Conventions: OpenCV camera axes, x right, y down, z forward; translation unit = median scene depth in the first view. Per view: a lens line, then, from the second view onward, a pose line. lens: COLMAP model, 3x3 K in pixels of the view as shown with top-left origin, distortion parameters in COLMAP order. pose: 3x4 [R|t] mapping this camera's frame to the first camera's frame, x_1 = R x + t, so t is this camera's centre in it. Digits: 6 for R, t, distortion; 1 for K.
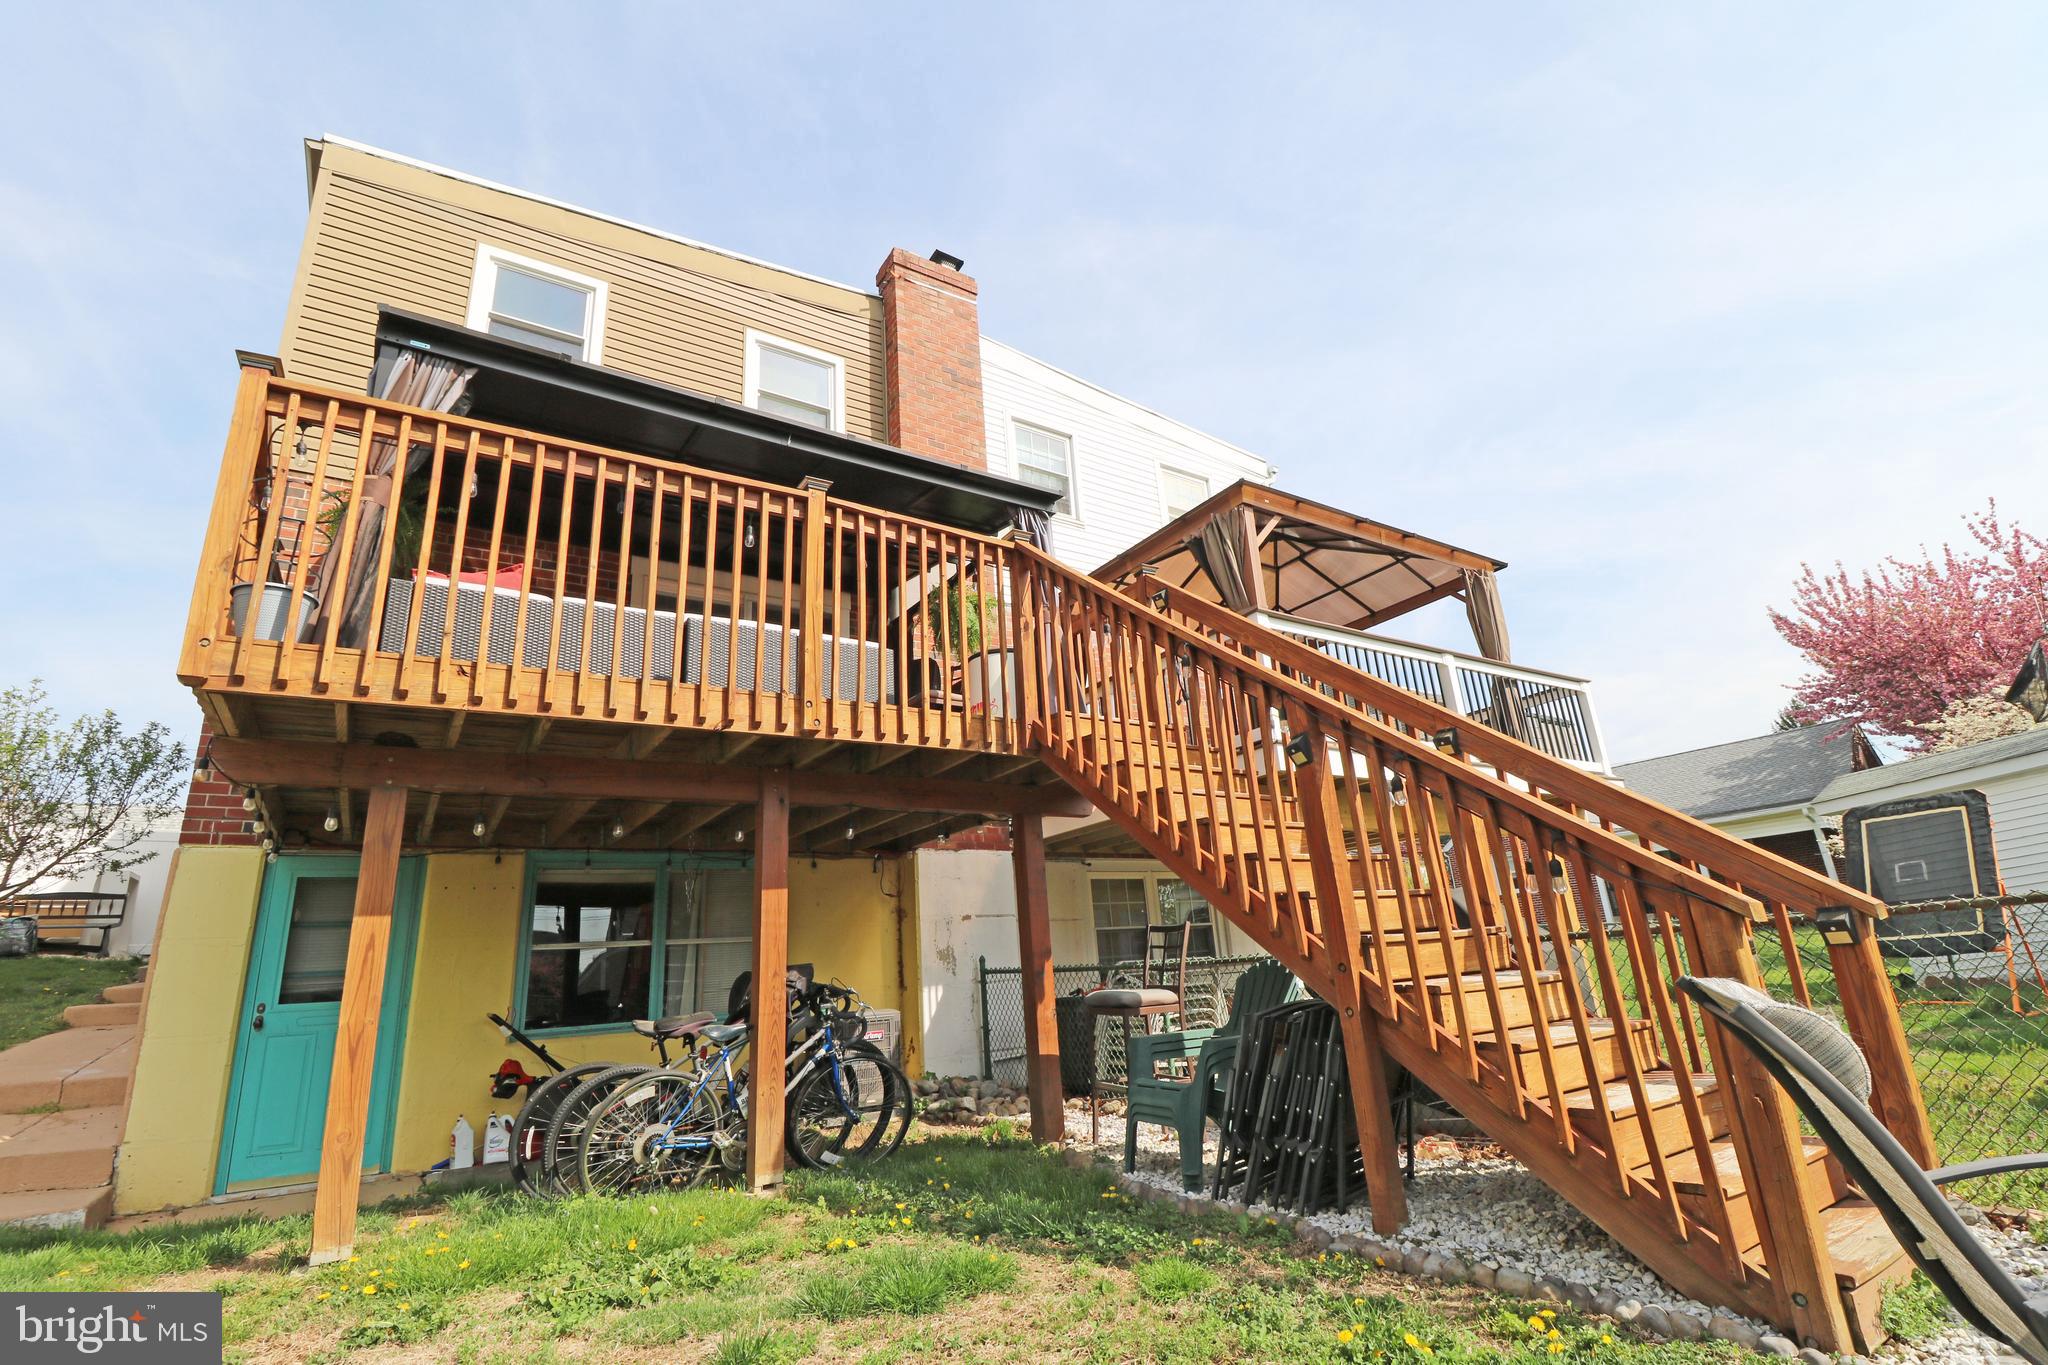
lens RADIAL K [[925.4, 0, 1033.1], [0, 925.4, 674.2], [0, 0, 1]] dist [0.000906, -0.012954]
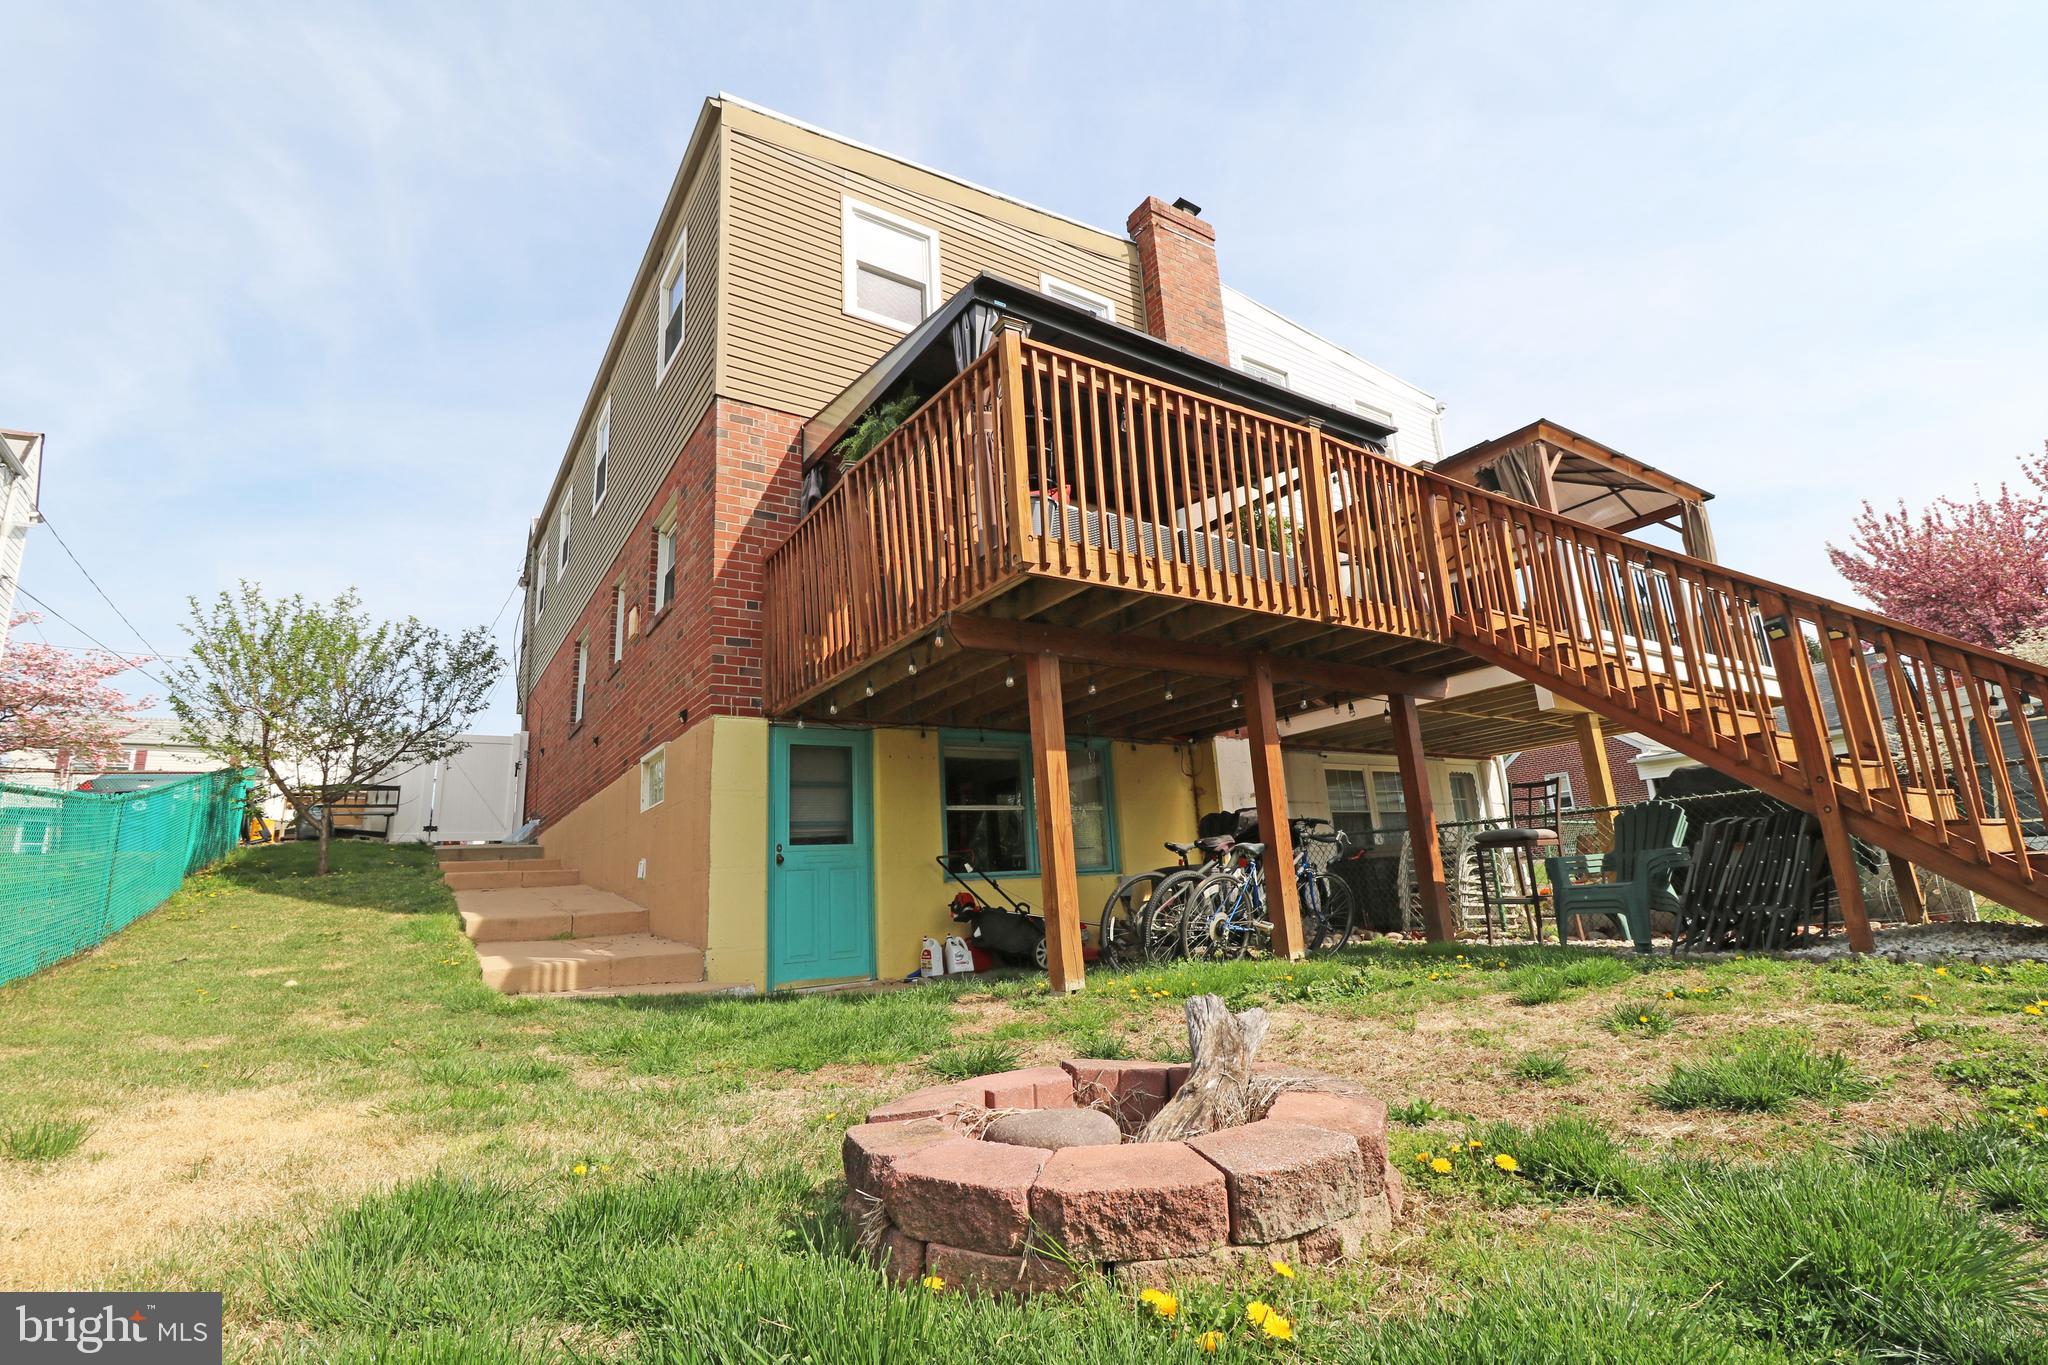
lens RADIAL K [[925.4, 0, 1033.1], [0, 925.4, 674.2], [0, 0, 1]] dist [0.000906, -0.012954]
pose [[0.999938, 0.008908, 0.006718, -0.320875], [-0.009379, 0.997235, 0.073717, 0.023374], [-0.006043, -0.073775, 0.997257, -0.139754]]
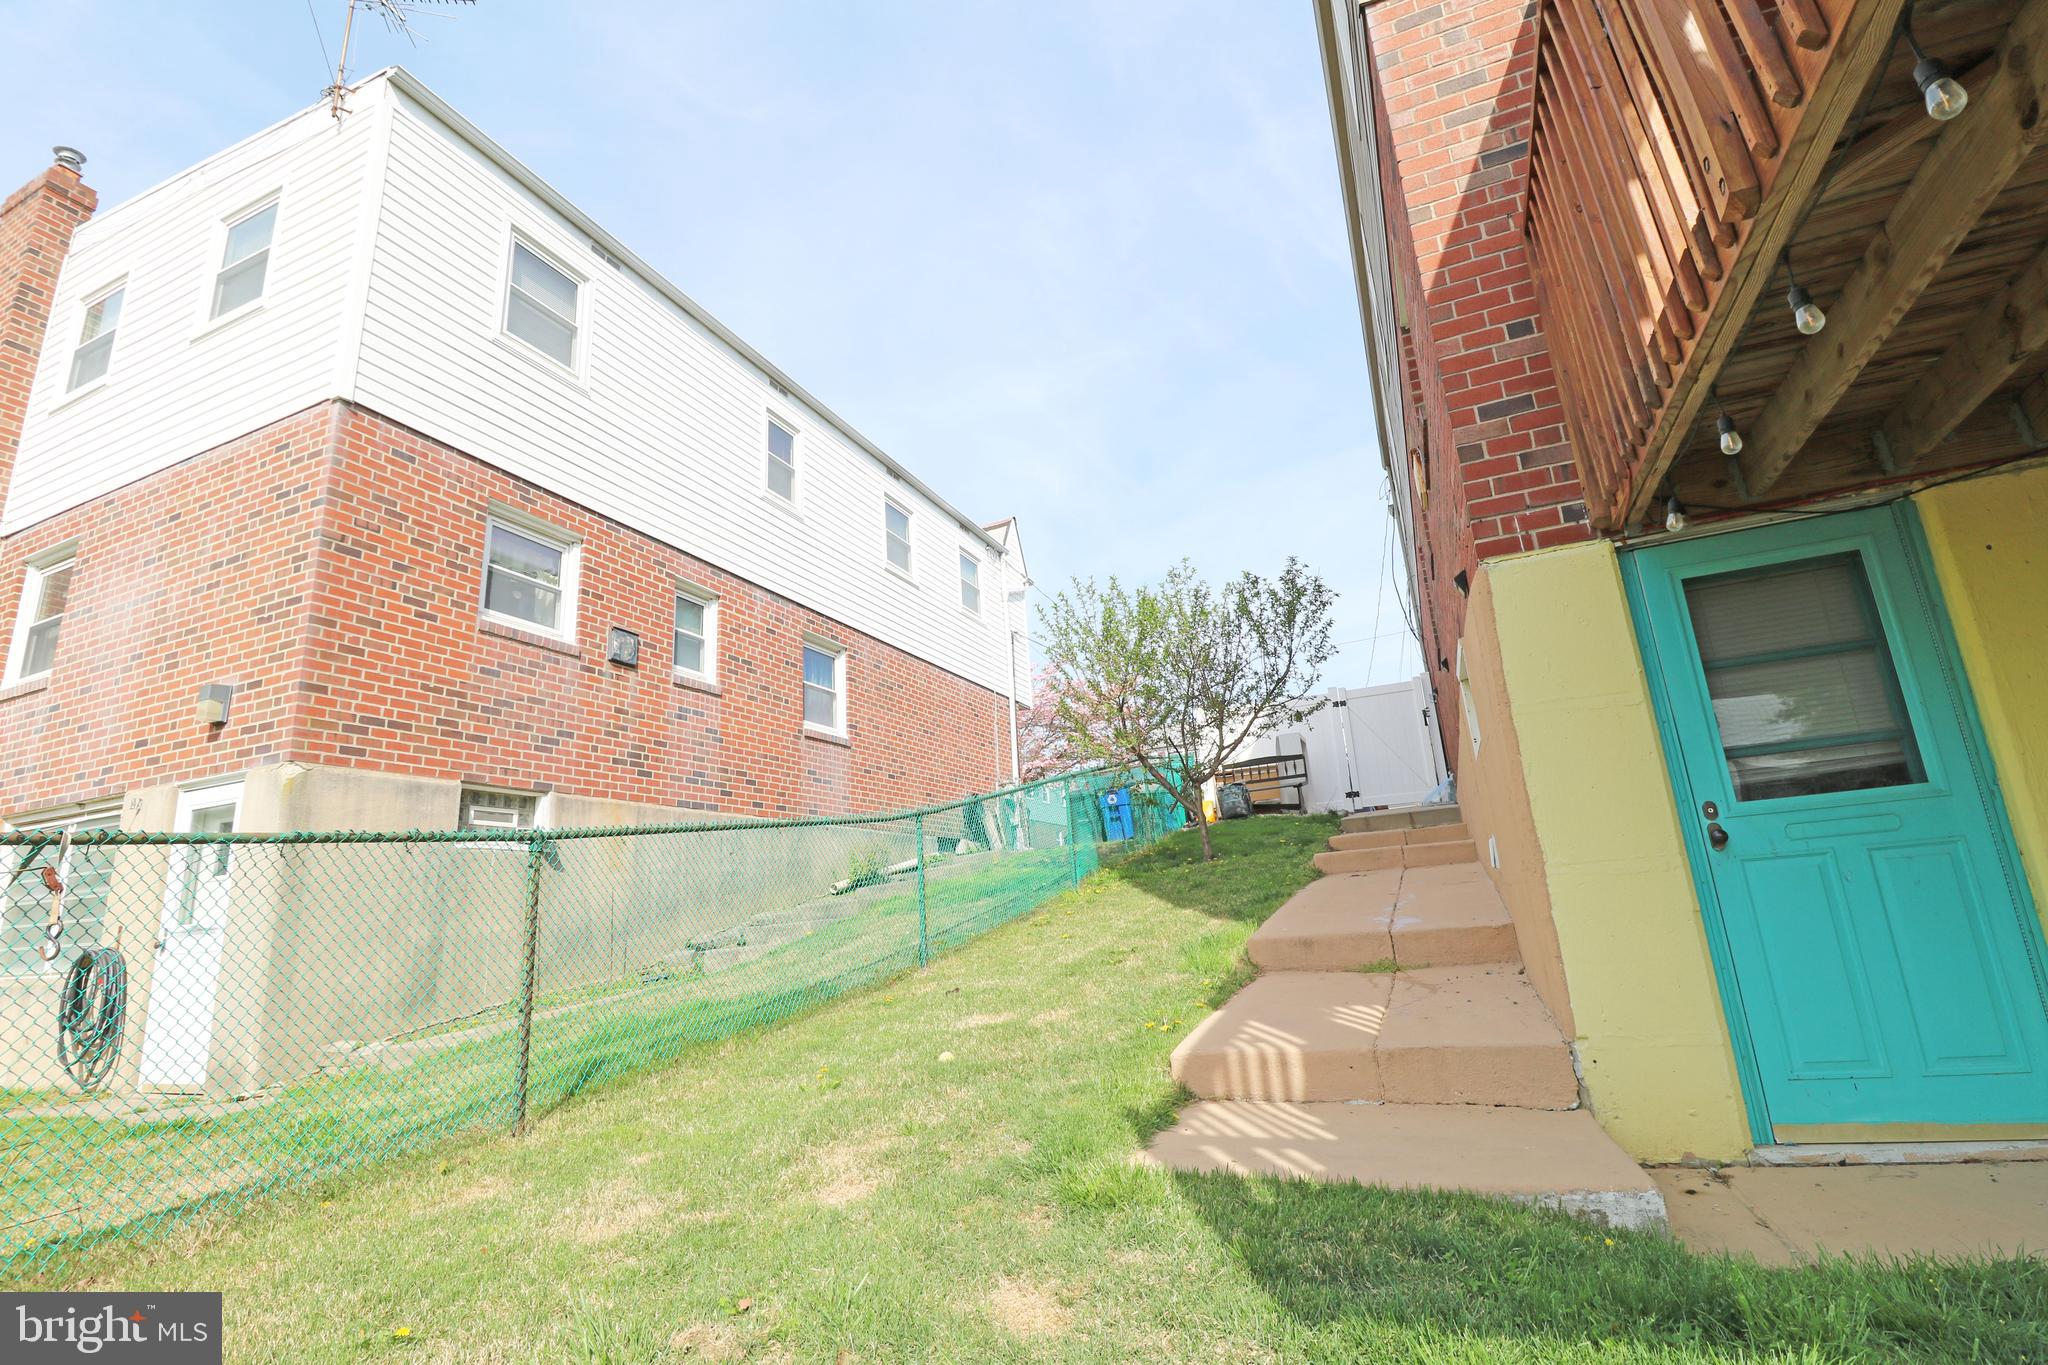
lens RADIAL K [[938.5, 0, 1030.1], [0, 938.5, 665.3], [0, 0, 1]] dist [-0.001581, -0.017599]
pose [[0.539073, -0.184769, -0.821743, -0.370393], [0.289438, 0.956863, -0.025276, 0.113164], [0.790965, -0.224218, 0.569298, 0.244154]]
